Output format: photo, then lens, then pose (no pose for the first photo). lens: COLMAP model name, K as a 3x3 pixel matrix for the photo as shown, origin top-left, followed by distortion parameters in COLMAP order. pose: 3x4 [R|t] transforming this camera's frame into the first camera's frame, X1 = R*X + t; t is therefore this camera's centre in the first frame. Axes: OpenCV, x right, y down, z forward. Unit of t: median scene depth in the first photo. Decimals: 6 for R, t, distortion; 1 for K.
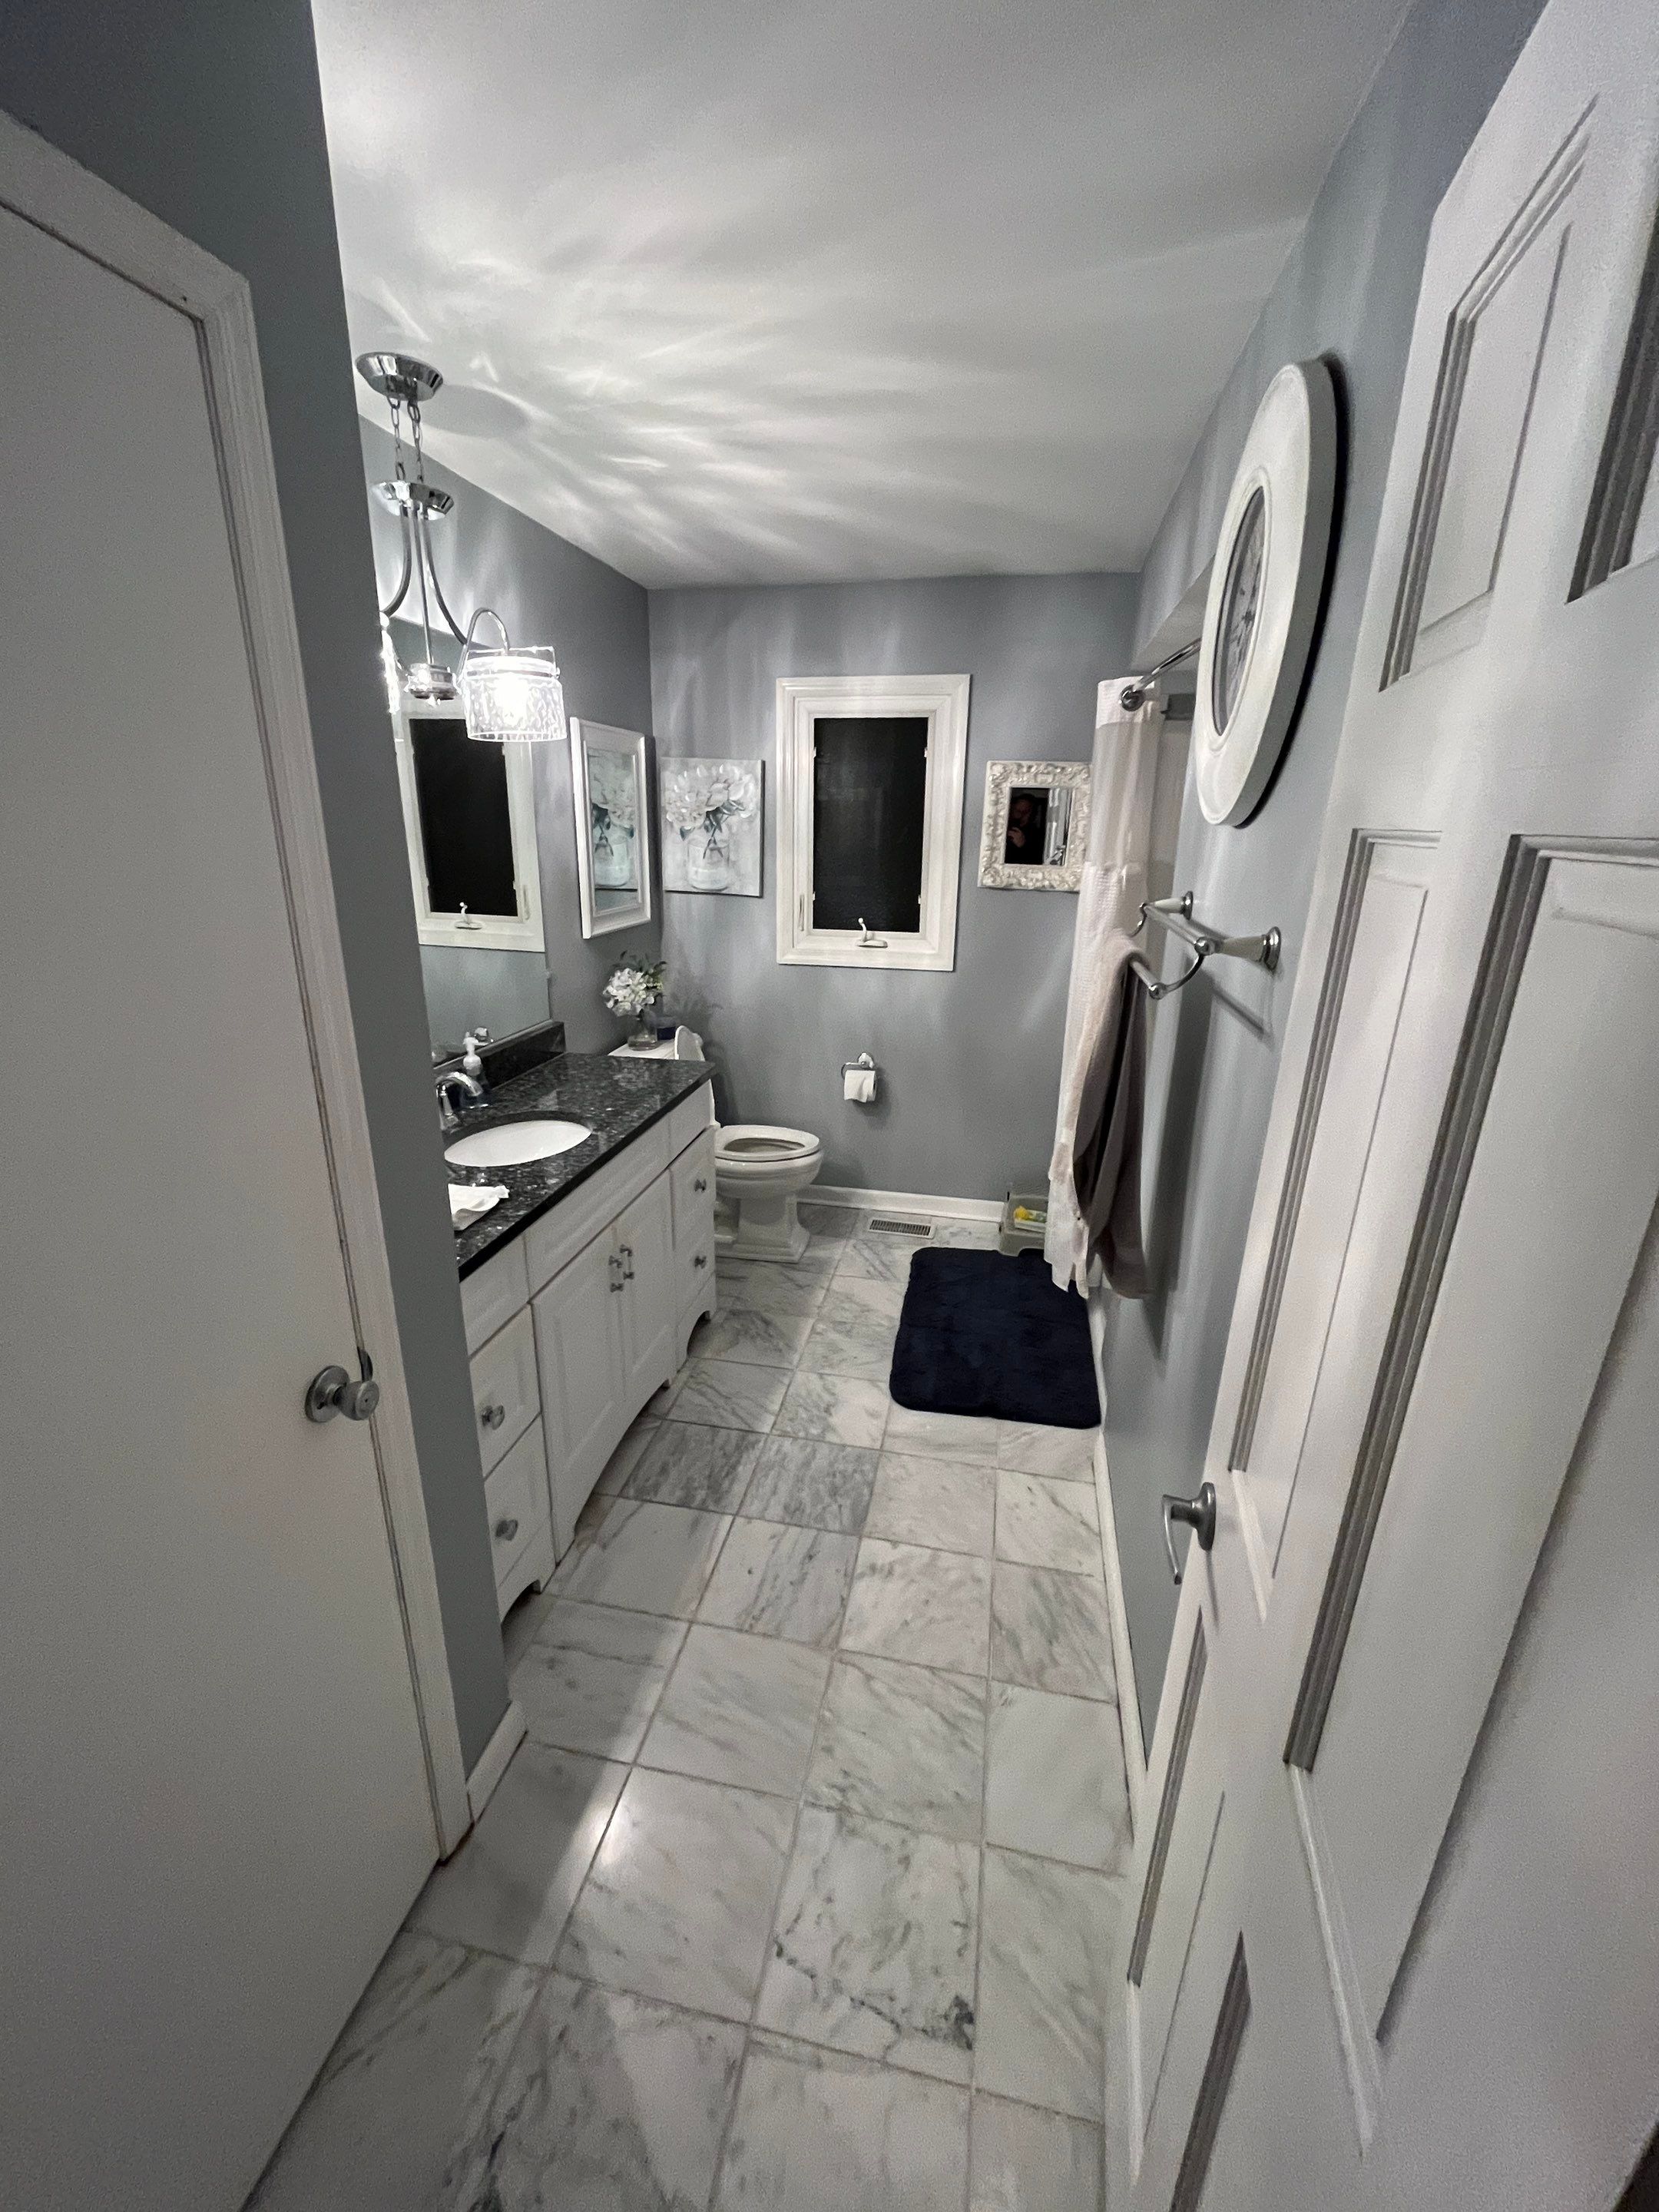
lens RADIAL K [[874.5, 0, 819.1], [0, 874.5, 1094.8], [0, 0, 1]] dist [-0.000535, -0.000287]
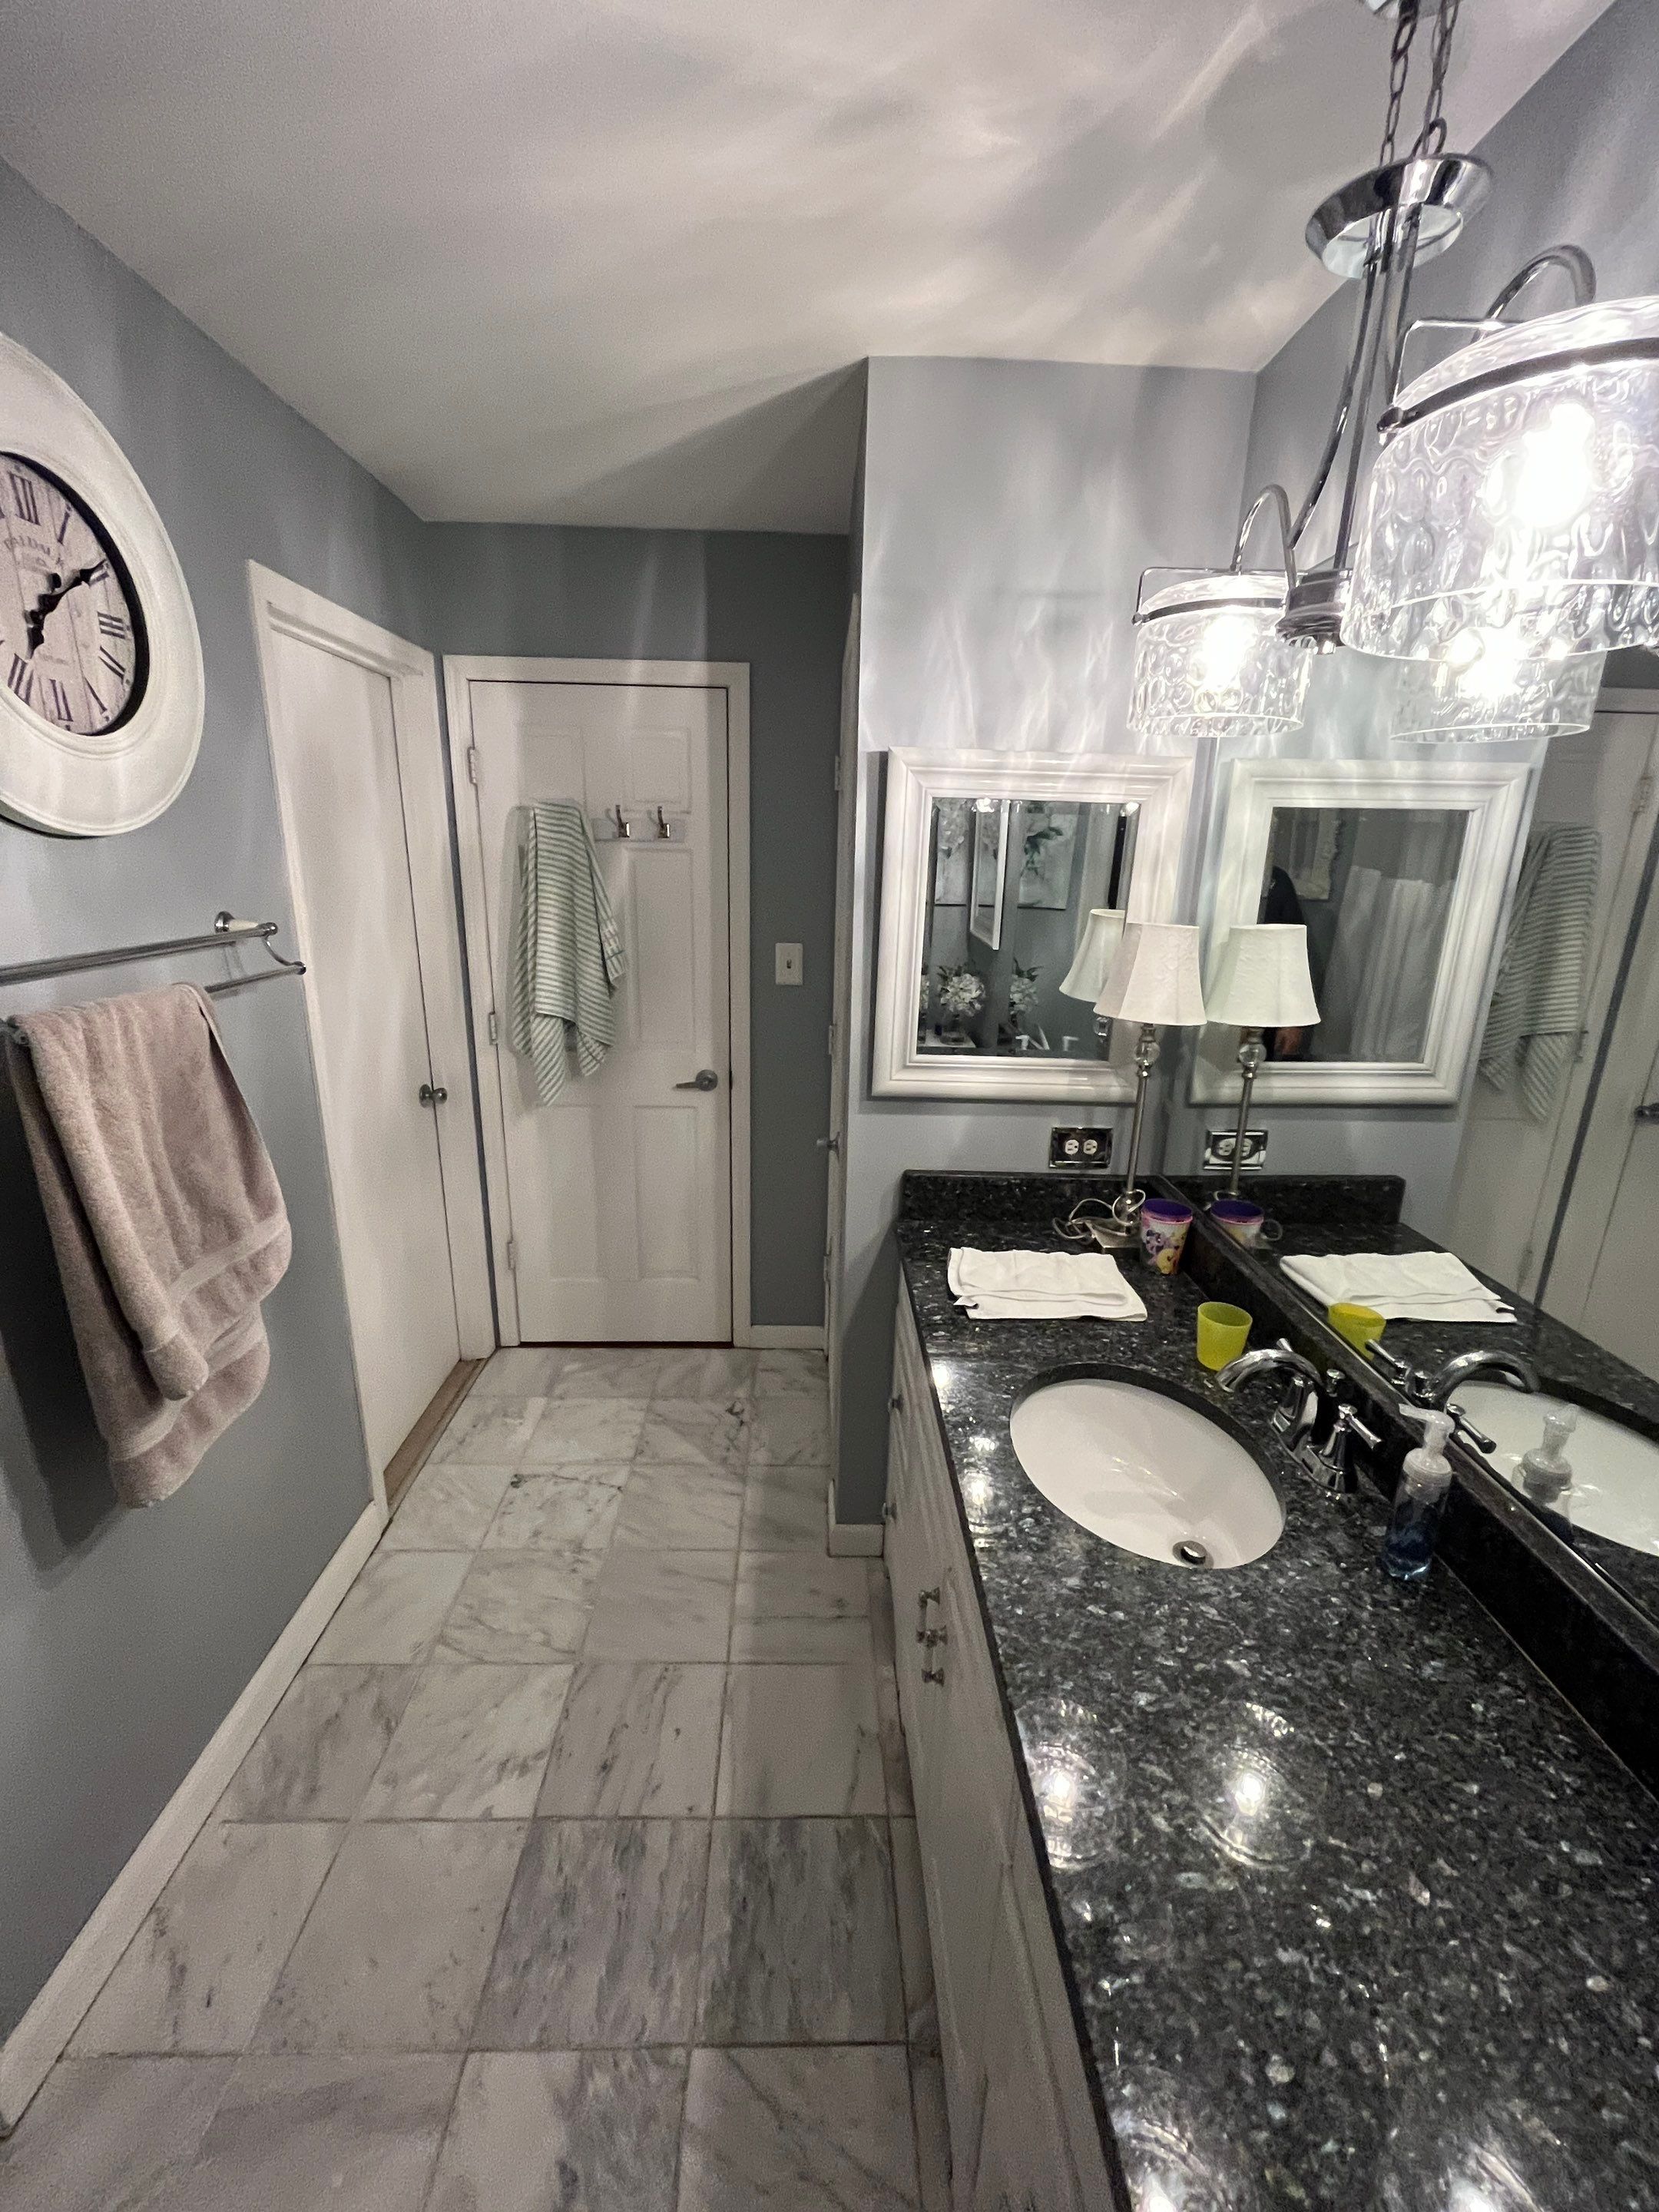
lens RADIAL K [[901.2, 0, 829.5], [0, 901.2, 1106.0], [0, 0, 1]] dist [-0.001833, -0.000253]
pose [[-0.971679, 0.025677, -0.234907, -0.030076], [-0.107949, 0.836061, 0.537912, -0.408225], [0.210208, 0.548036, -0.809611, 1.287786]]
